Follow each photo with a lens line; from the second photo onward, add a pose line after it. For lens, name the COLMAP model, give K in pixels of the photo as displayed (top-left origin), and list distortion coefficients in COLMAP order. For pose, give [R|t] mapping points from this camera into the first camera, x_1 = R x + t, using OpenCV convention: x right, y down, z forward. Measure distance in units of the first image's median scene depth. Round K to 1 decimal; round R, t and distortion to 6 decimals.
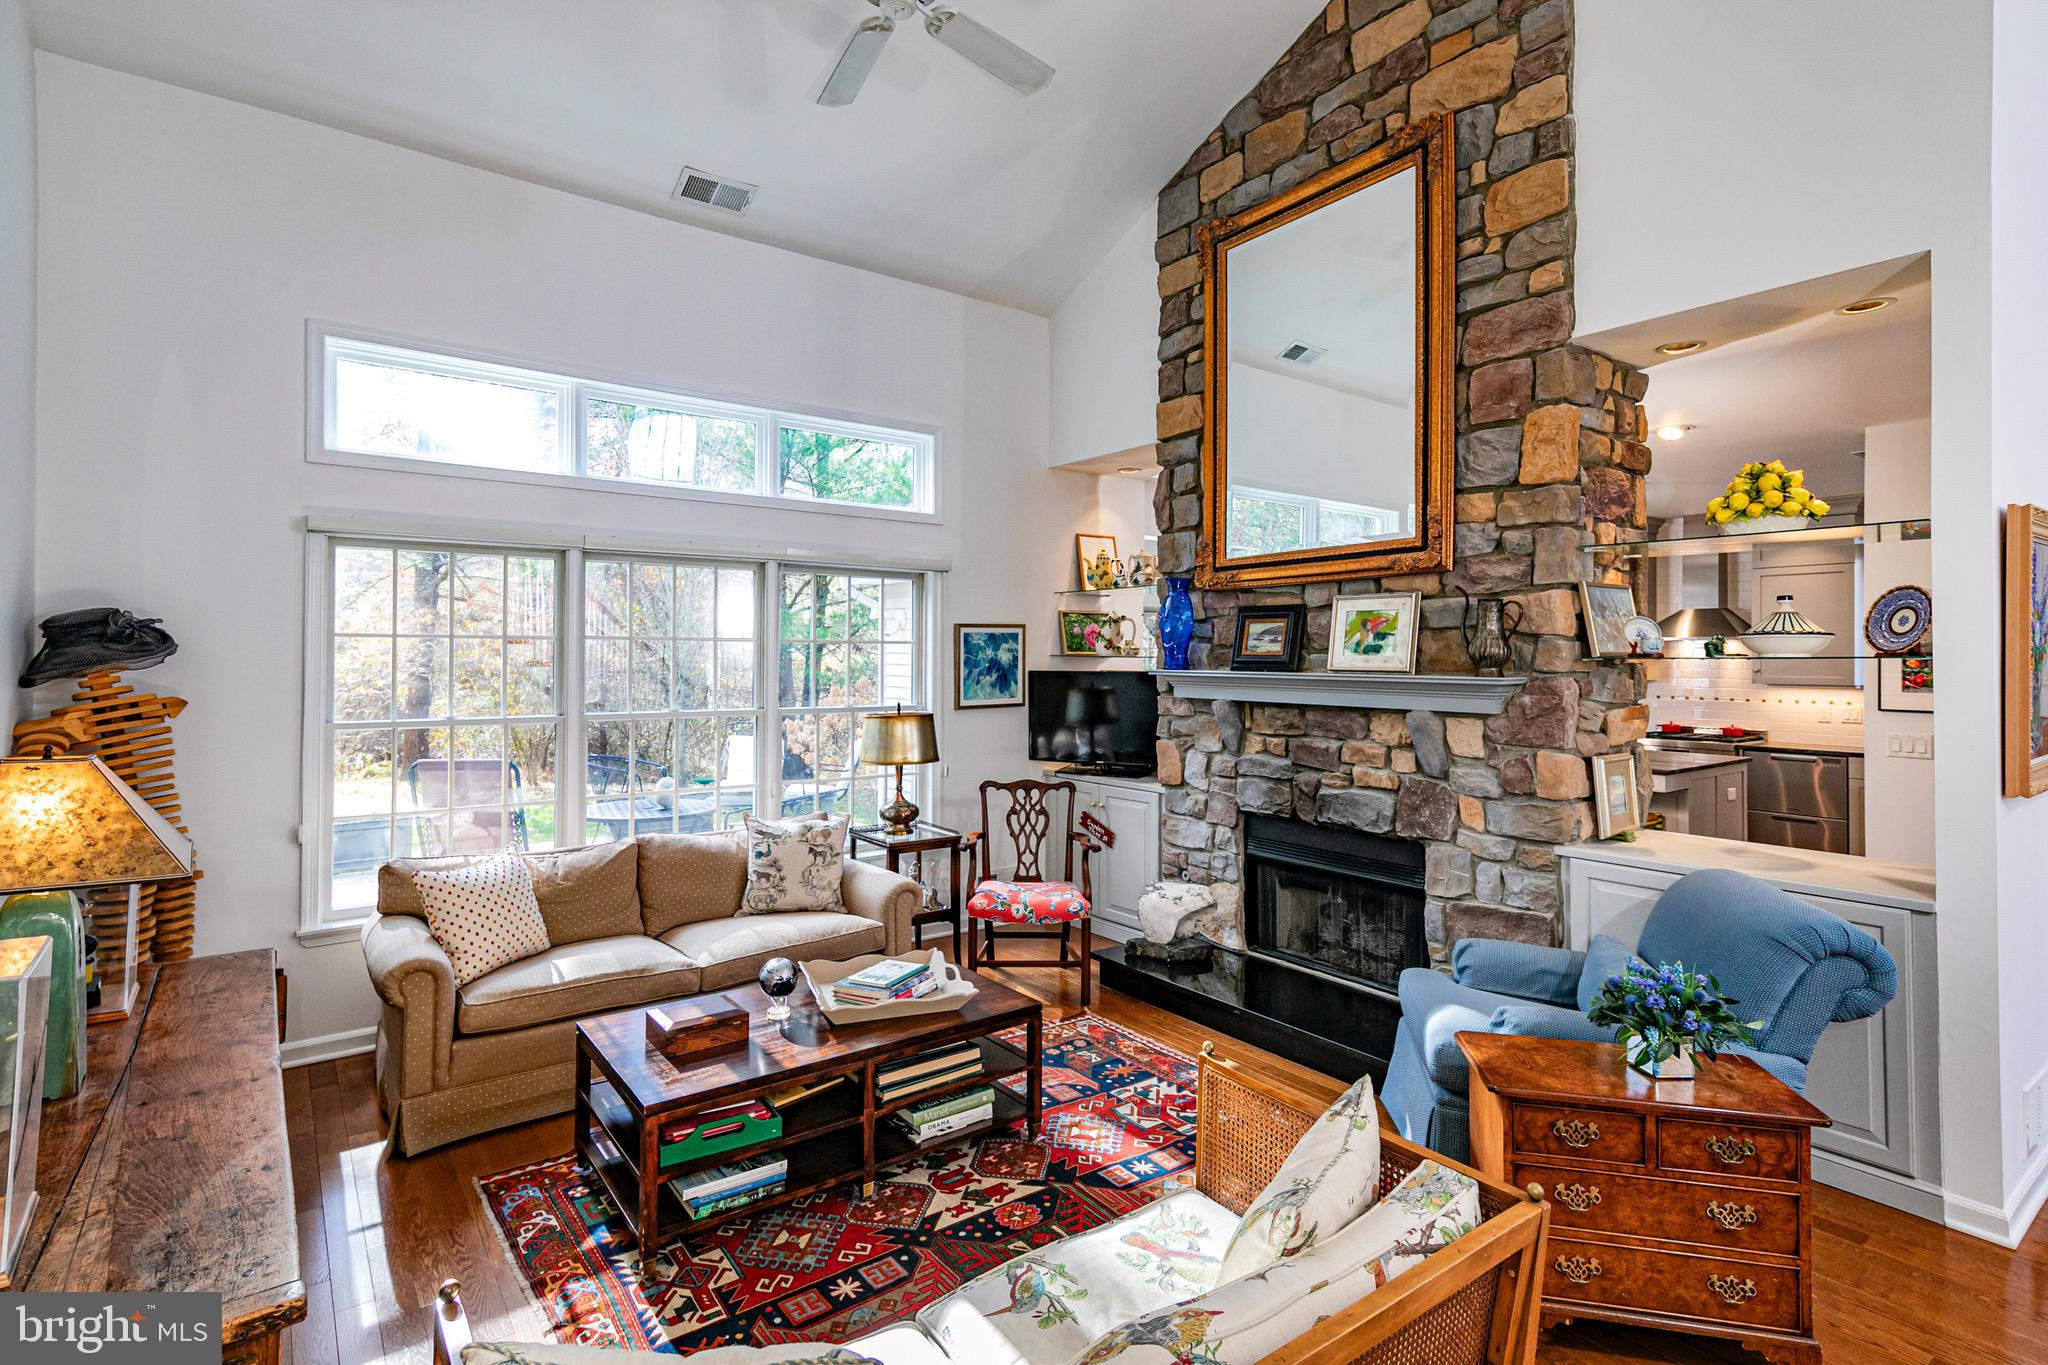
lens RADIAL K [[968.0, 0, 1046.2], [0, 968.0, 597.5], [0, 0, 1]] dist [0.017779, -0.000169]
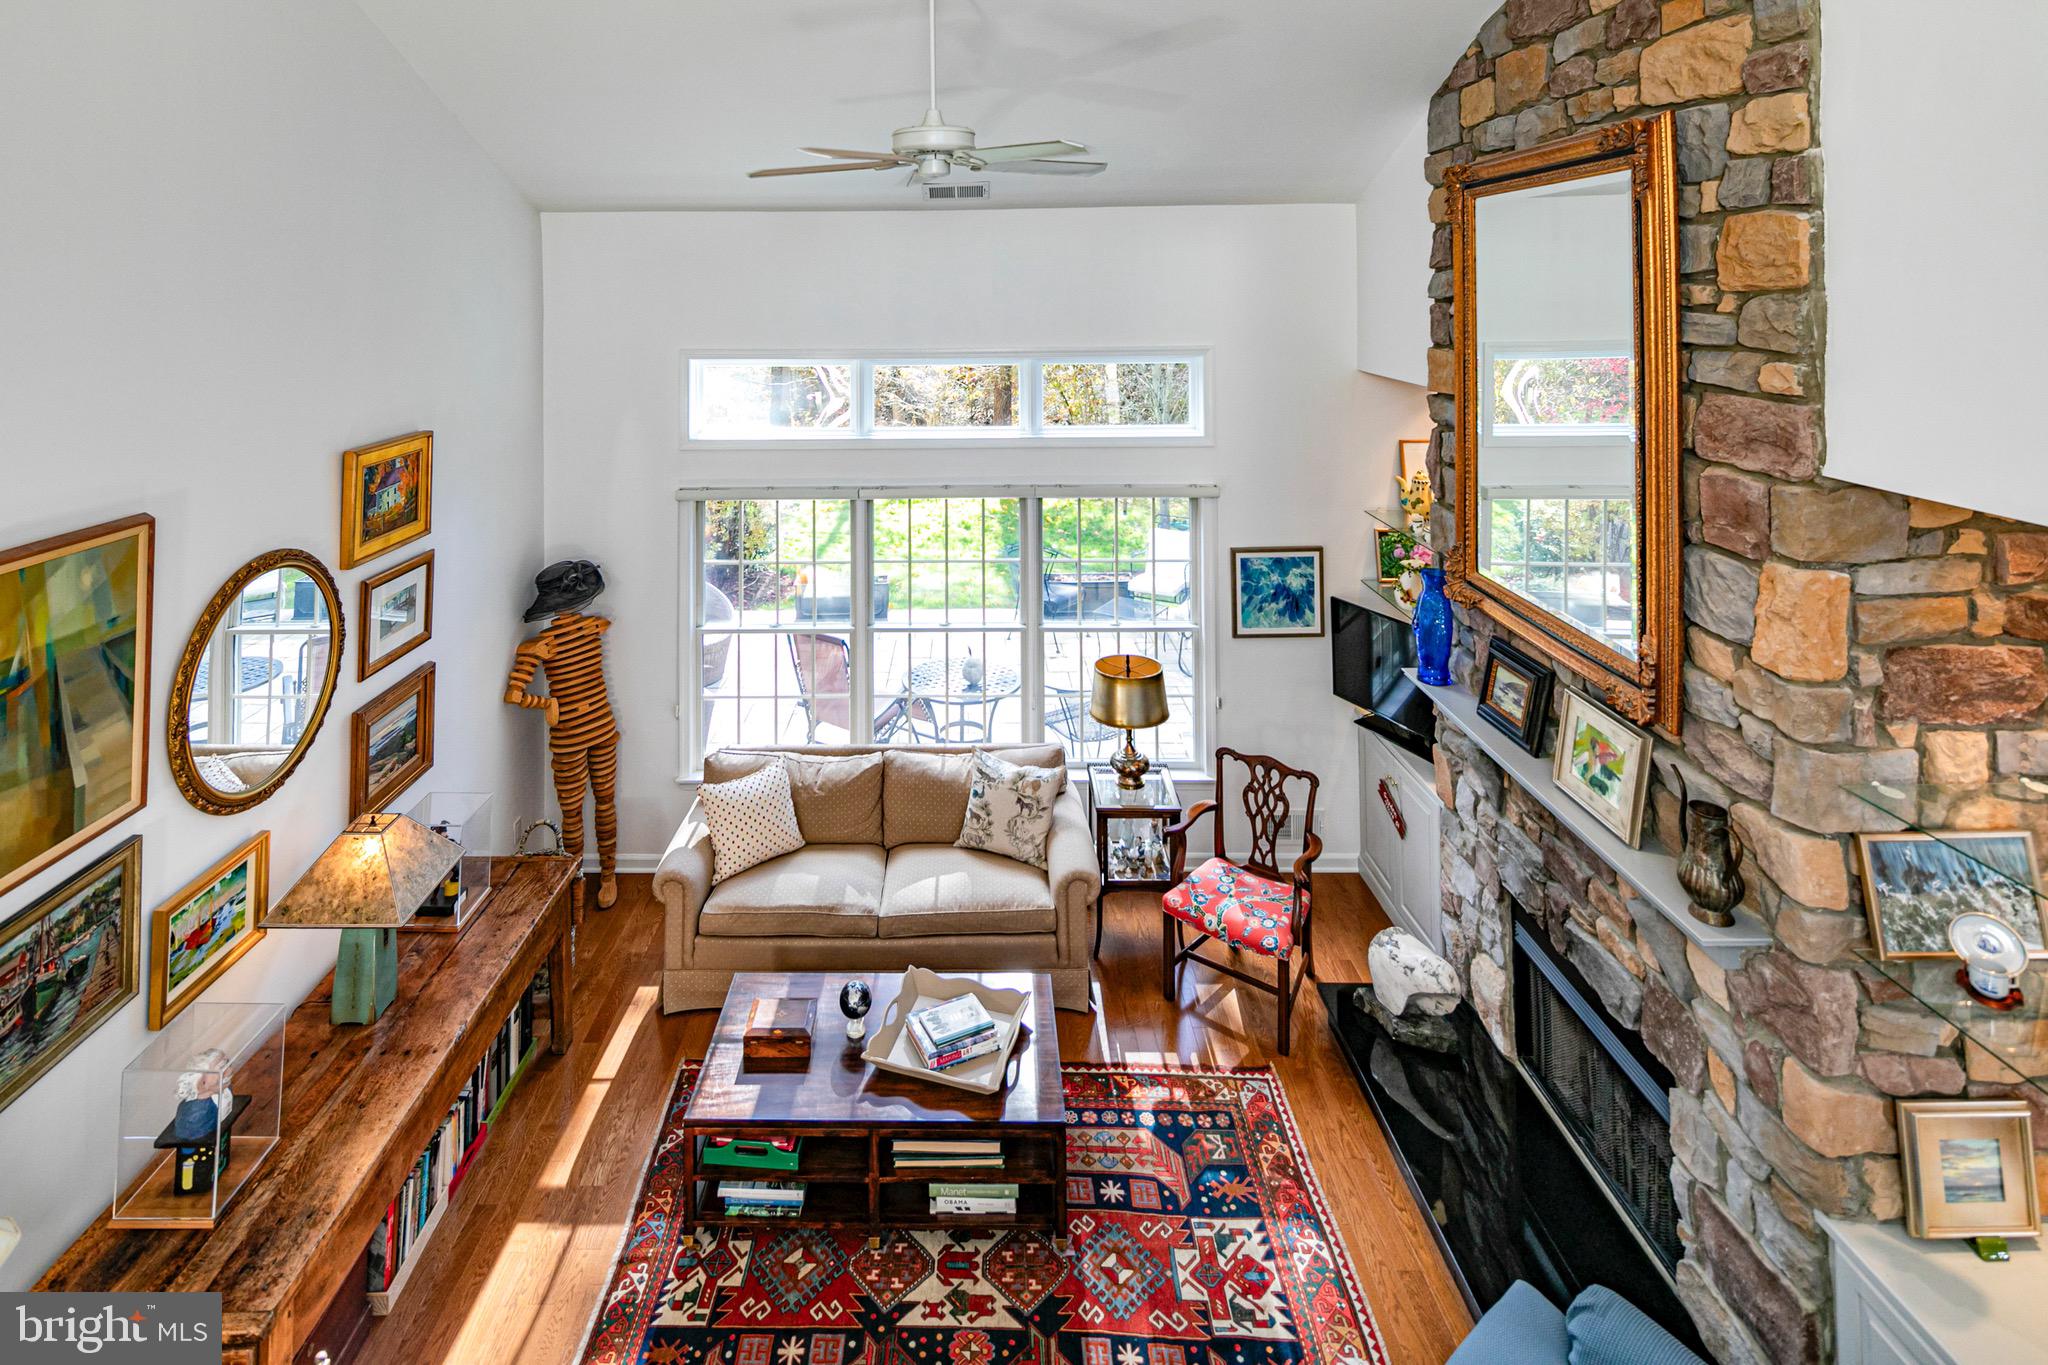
lens RADIAL K [[993.2, 0, 970.9], [0, 993.2, 265.7], [0, 0, 1]] dist [0.005839, -0.000389]
pose [[0.806366, -0.010609, -0.591322, 0.429597], [0.008322, 0.999944, -0.006591, -0.375788], [0.591358, 0.000394, 0.806409, 0.075129]]
